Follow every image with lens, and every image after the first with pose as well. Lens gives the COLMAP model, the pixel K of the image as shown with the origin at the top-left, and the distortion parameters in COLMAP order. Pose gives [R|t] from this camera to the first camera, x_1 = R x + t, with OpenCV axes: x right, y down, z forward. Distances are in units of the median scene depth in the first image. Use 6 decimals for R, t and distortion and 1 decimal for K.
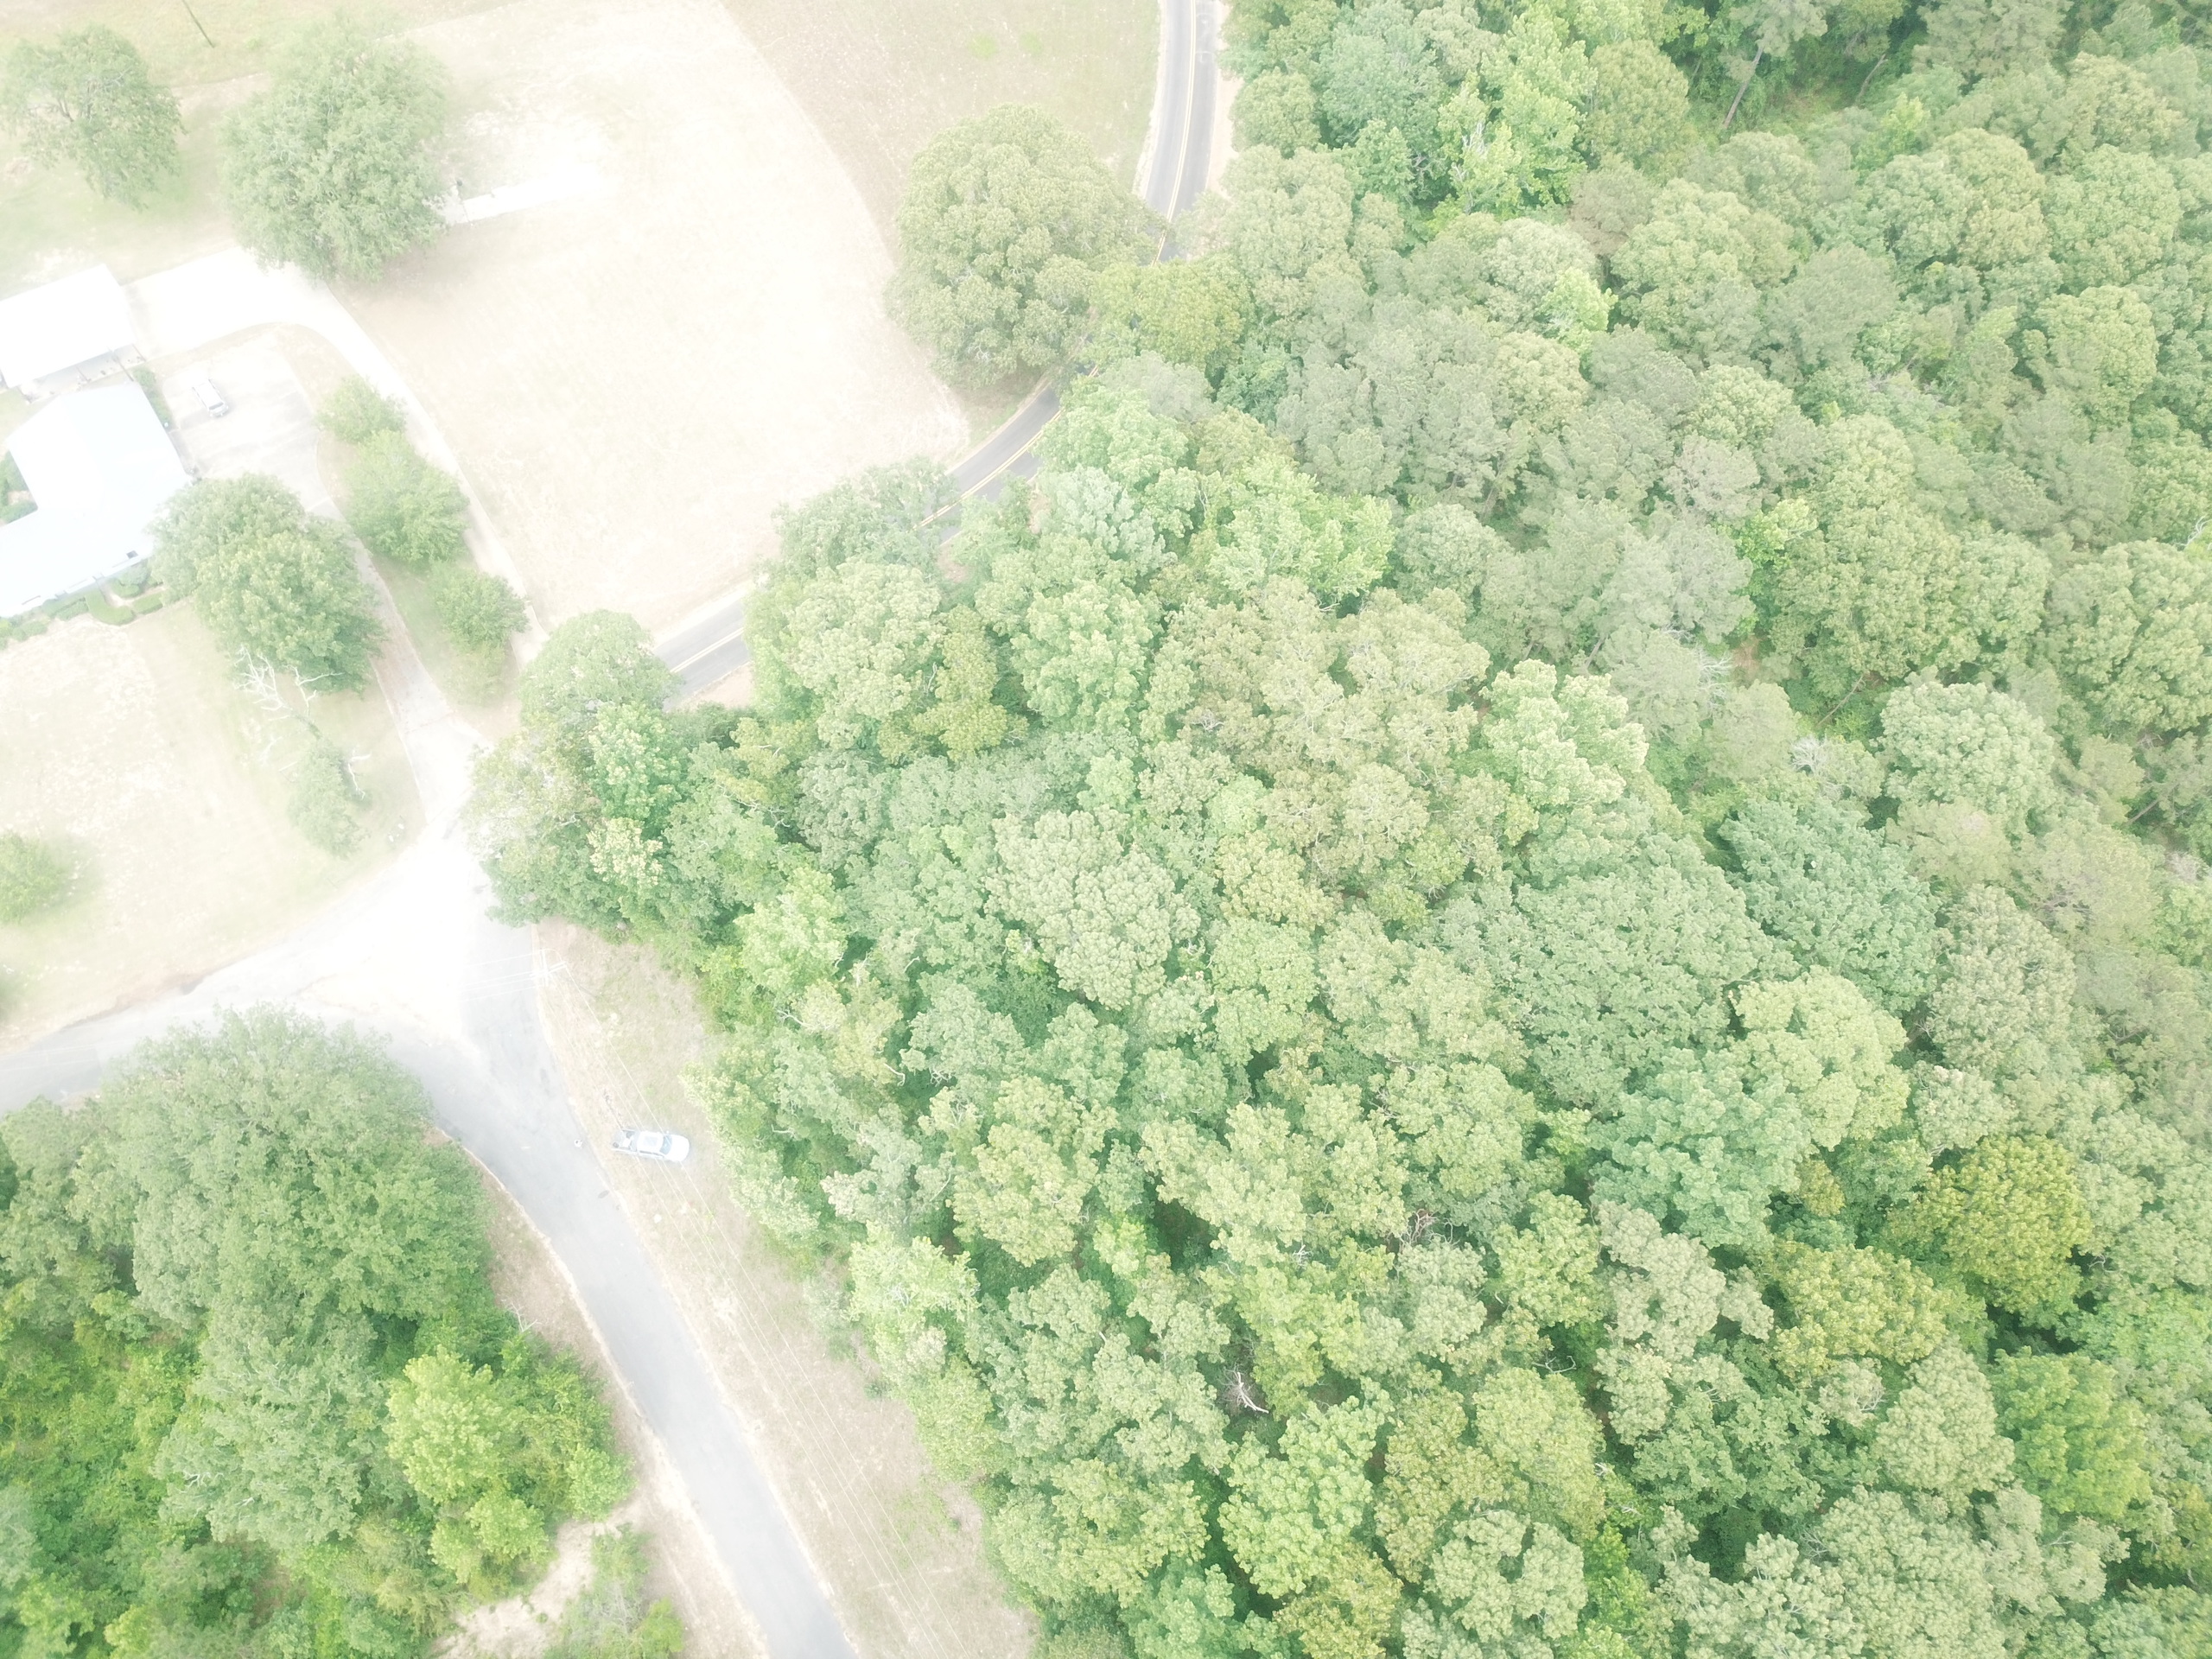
lens RADIAL K [[1677.7, 0, 1103.6], [0, 1677.7, 840.9], [0, 0, 1]] dist [0.025607, -0.015739]
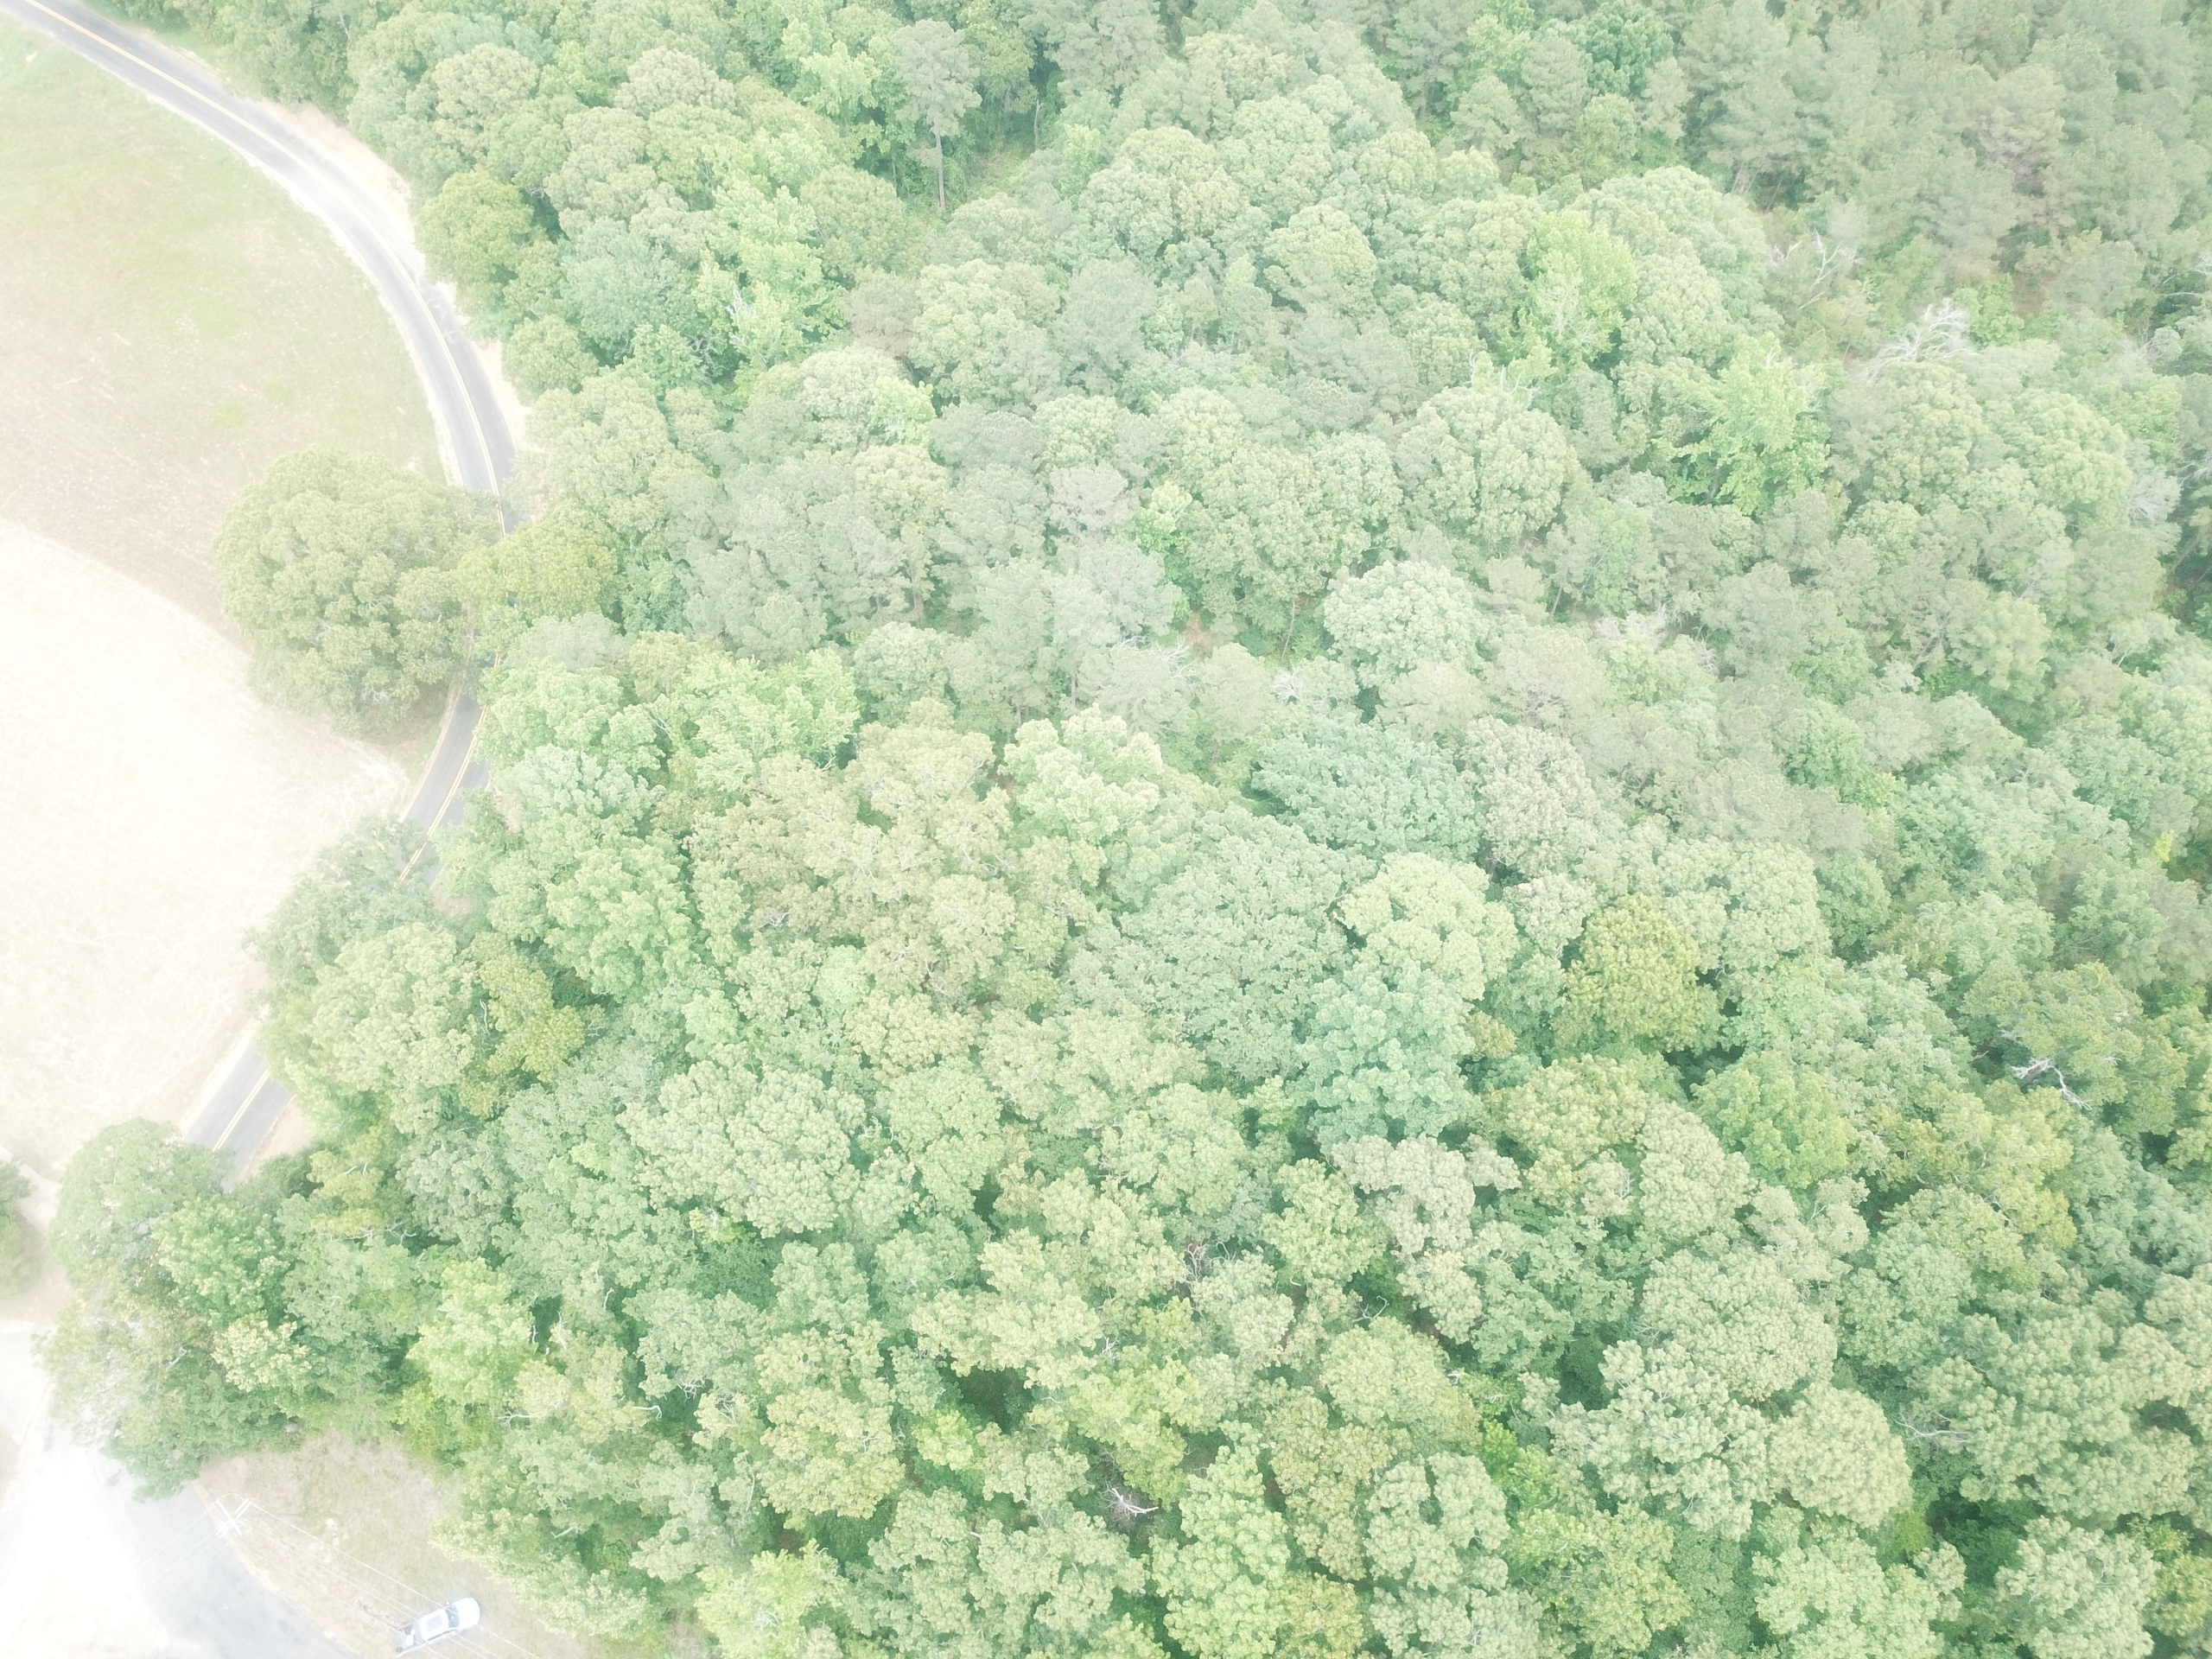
lens RADIAL K [[1677.7, 0, 1092.9], [0, 1677.7, 834.5], [0, 0, 1]] dist [0.025607, -0.015739]
pose [[0.853452, -0.457490, 0.249646, -0.000810], [0.478101, 0.877932, -0.025602, 0.000028], [-0.207459, 0.141206, 0.967999, -0.003384]]
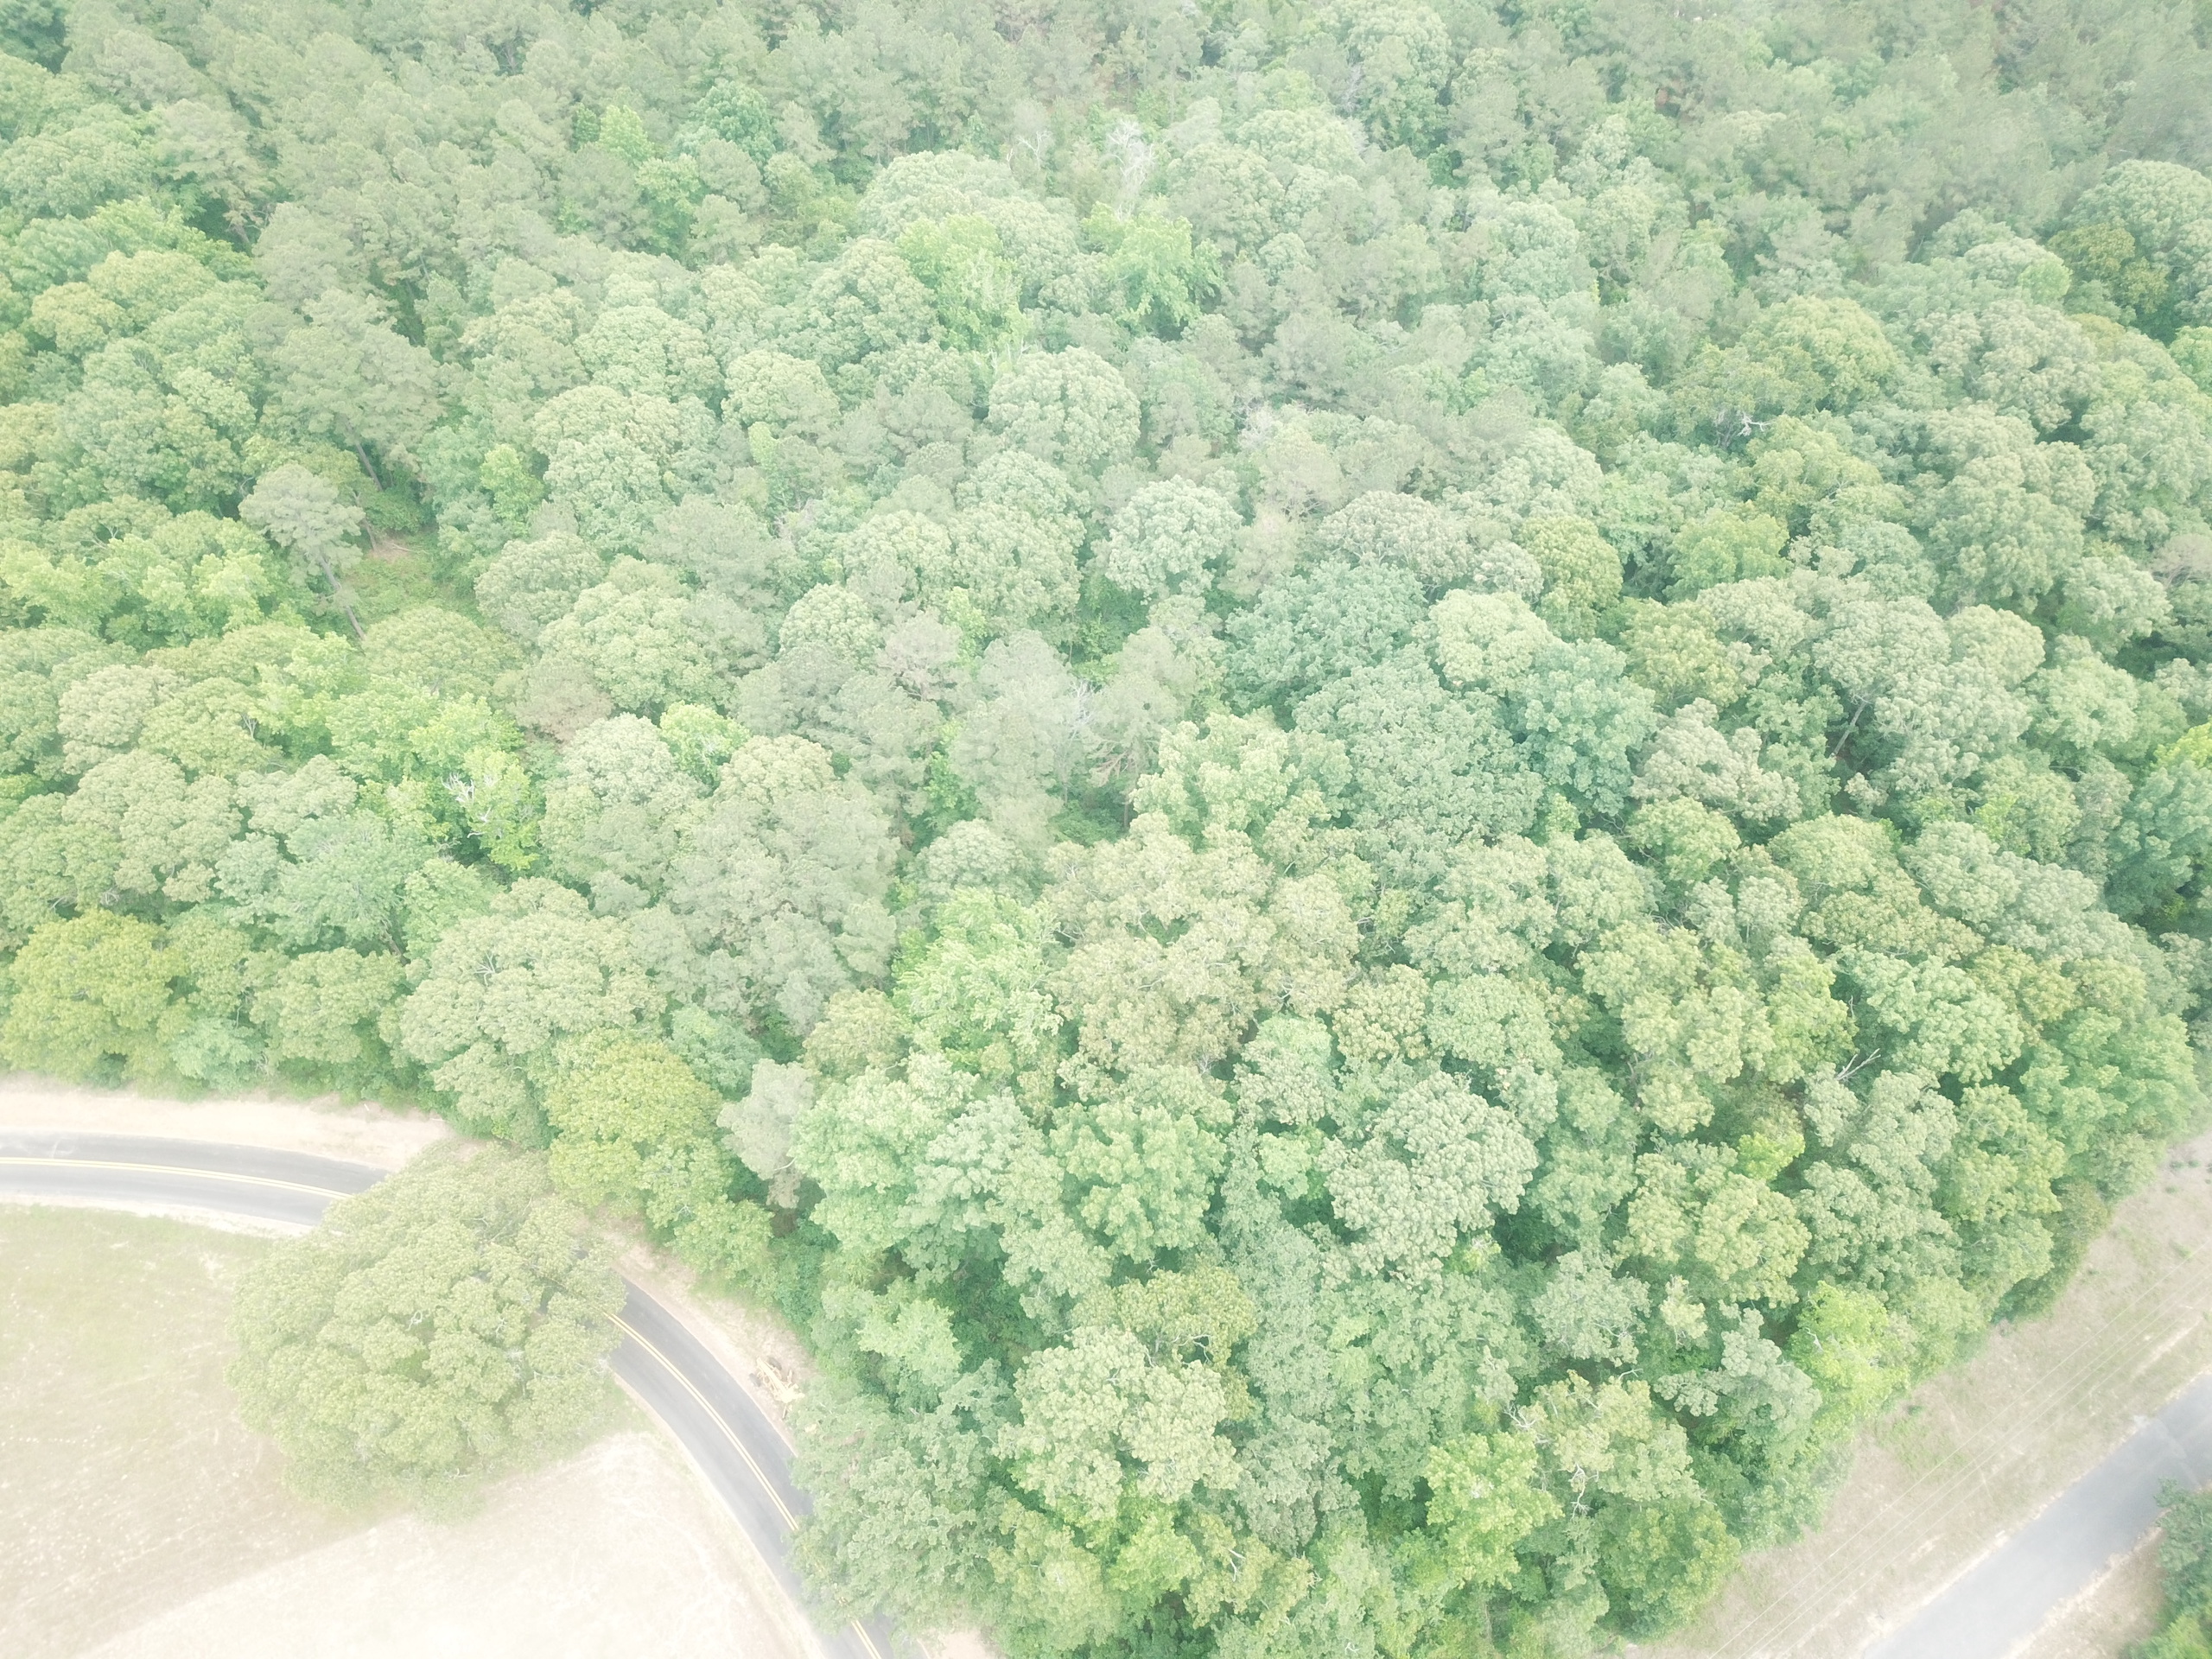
lens RADIAL K [[1677.7, 0, 1098.7], [0, 1677.7, 822.5], [0, 0, 1]] dist [0.025607, -0.015739]
pose [[0.013007, -0.834004, 0.551605, -0.886433], [0.912746, 0.235172, 0.334049, -1.205228], [-0.408320, 0.499130, 0.764293, 0.495013]]
